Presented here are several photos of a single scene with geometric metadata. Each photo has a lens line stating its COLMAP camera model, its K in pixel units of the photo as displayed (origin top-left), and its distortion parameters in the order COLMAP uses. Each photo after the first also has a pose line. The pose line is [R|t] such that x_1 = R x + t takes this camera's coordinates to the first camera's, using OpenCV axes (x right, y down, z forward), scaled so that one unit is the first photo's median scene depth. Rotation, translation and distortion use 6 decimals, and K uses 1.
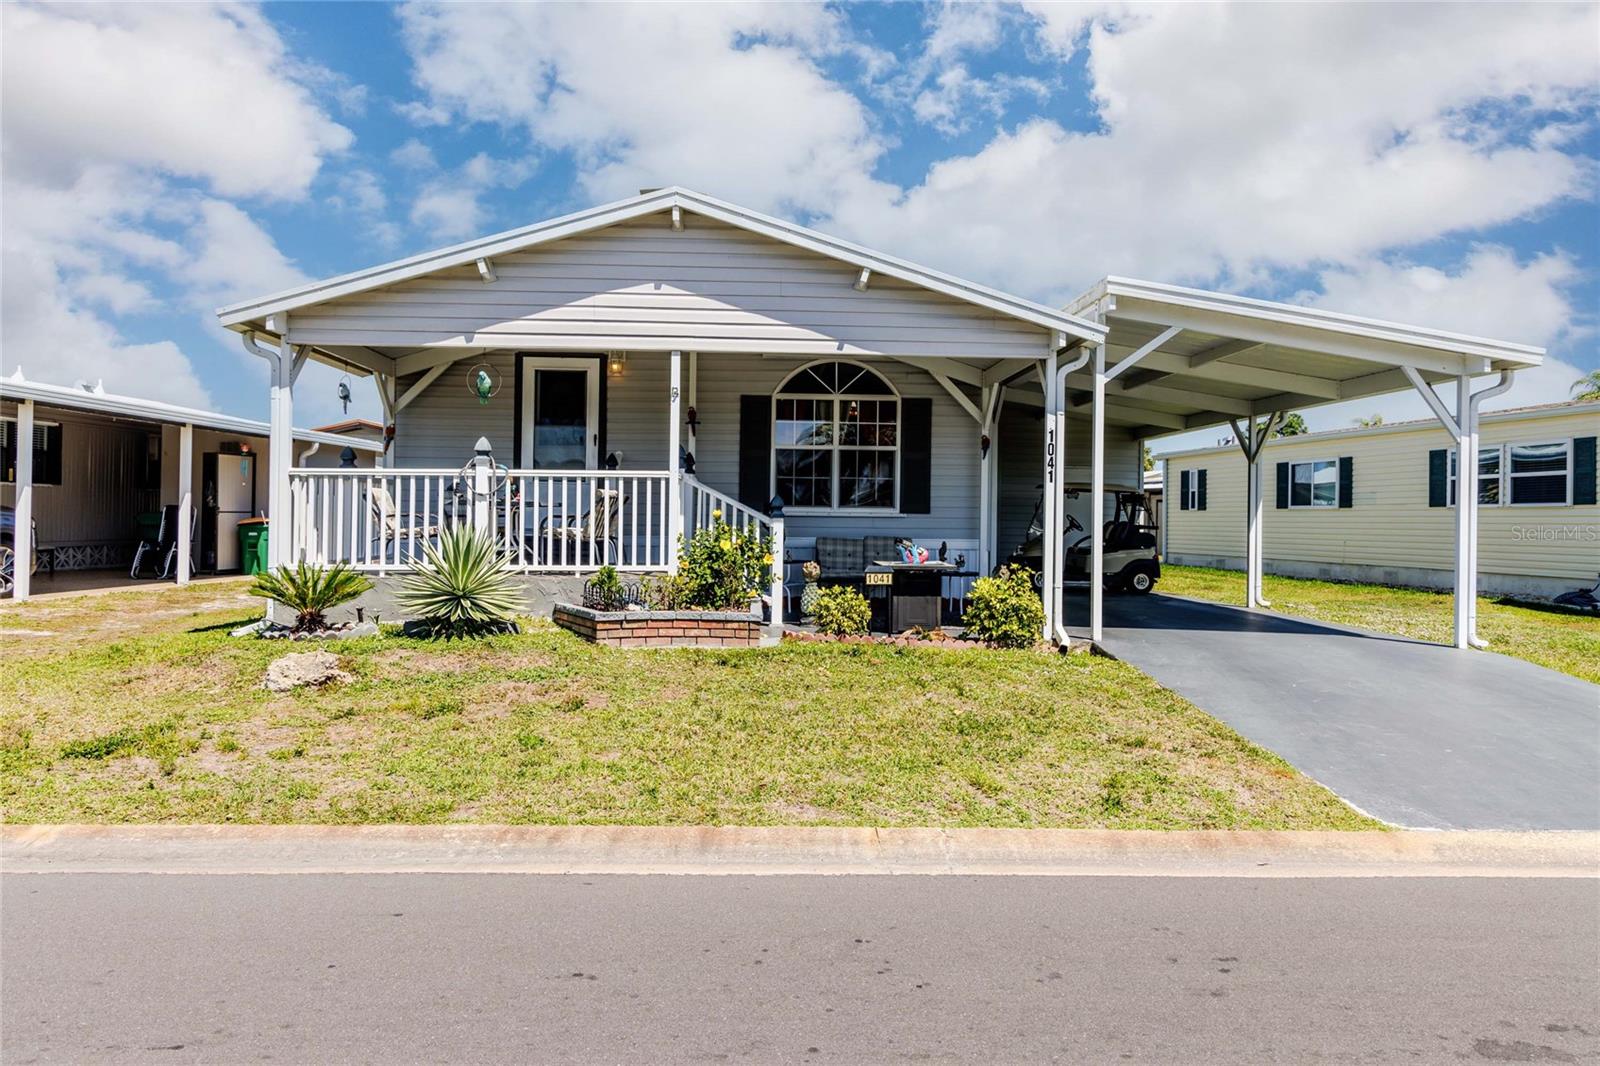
lens RADIAL K [[1087.0, 0, 799.5], [0, 1087.0, 526.5], [0, 0, 1]] dist [0.001459, 0.005354]
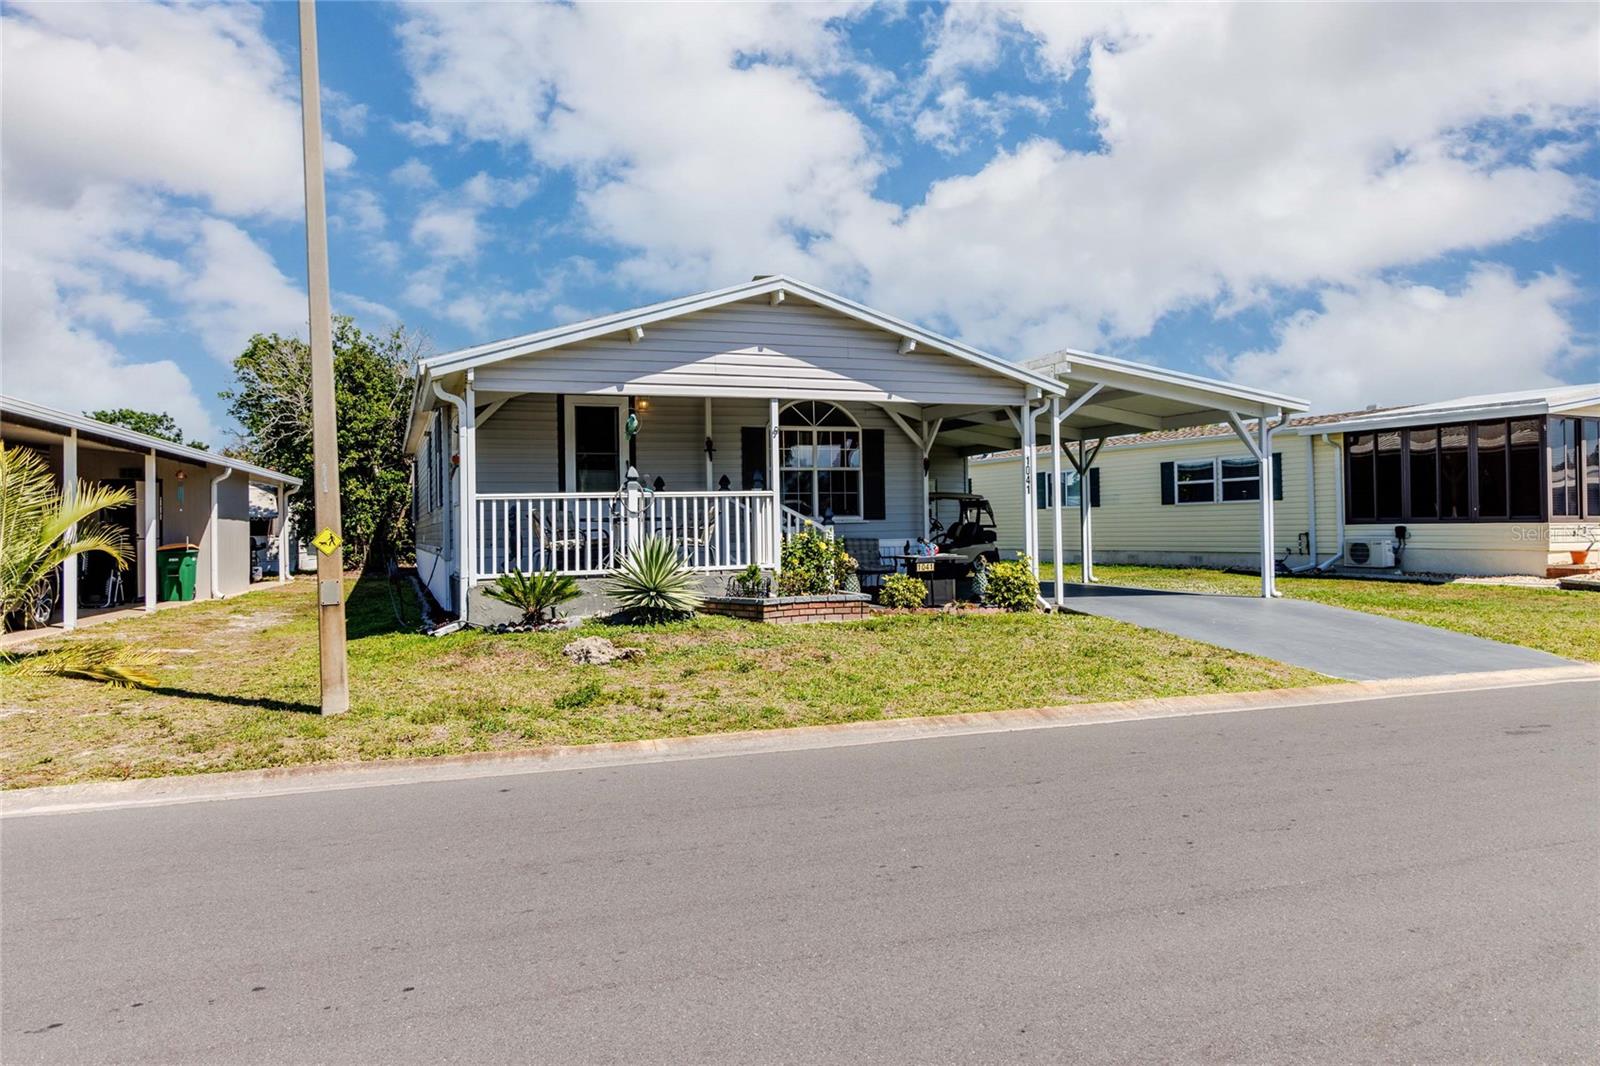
lens RADIAL K [[1087.0, 0, 795.3], [0, 1087.0, 529.6], [0, 0, 1]] dist [0.001459, 0.005354]
pose [[0.950280, -0.030588, 0.309892, -0.490163], [0.032390, 0.999475, -0.000671, -0.002838], [-0.309708, 0.010675, 0.950772, -0.239899]]
